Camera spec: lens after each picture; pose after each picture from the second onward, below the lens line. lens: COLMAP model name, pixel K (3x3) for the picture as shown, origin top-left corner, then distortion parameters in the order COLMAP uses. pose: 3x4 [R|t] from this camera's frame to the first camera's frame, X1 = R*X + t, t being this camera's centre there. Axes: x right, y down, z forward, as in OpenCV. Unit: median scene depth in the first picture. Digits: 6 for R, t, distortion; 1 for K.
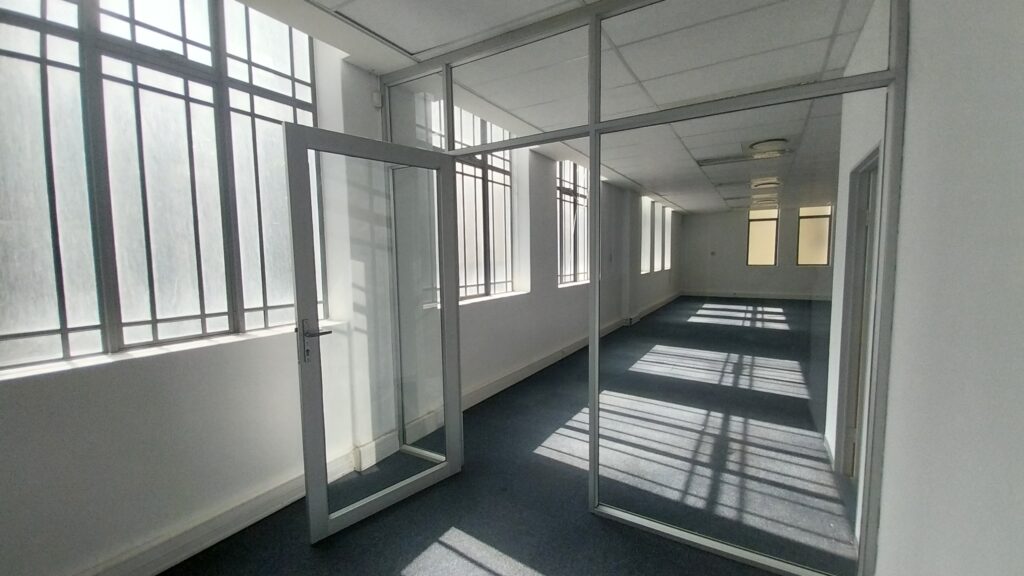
lens RADIAL K [[413.6, 0, 507.4], [0, 413.6, 289.4], [0, 0, 1]] dist [0.010920, -0.008751]
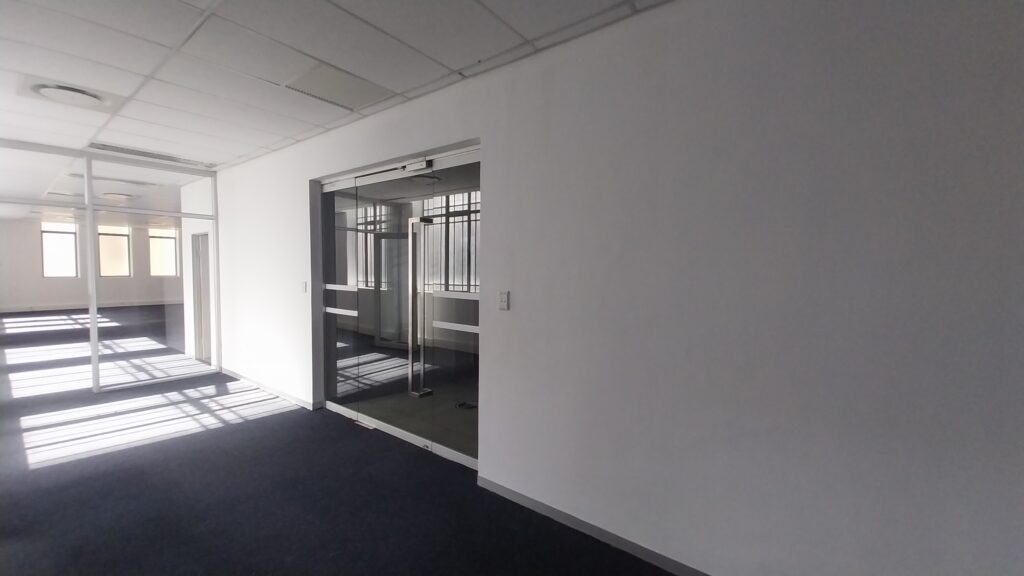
lens RADIAL K [[413.6, 0, 527.0], [0, 413.6, 287.8], [0, 0, 1]] dist [0.010920, -0.008751]
pose [[0.089600, -0.039822, 0.995181, -0.812506], [0.088058, 0.995604, 0.031910, 0.040012], [-0.992077, 0.084775, 0.092713, -0.290219]]
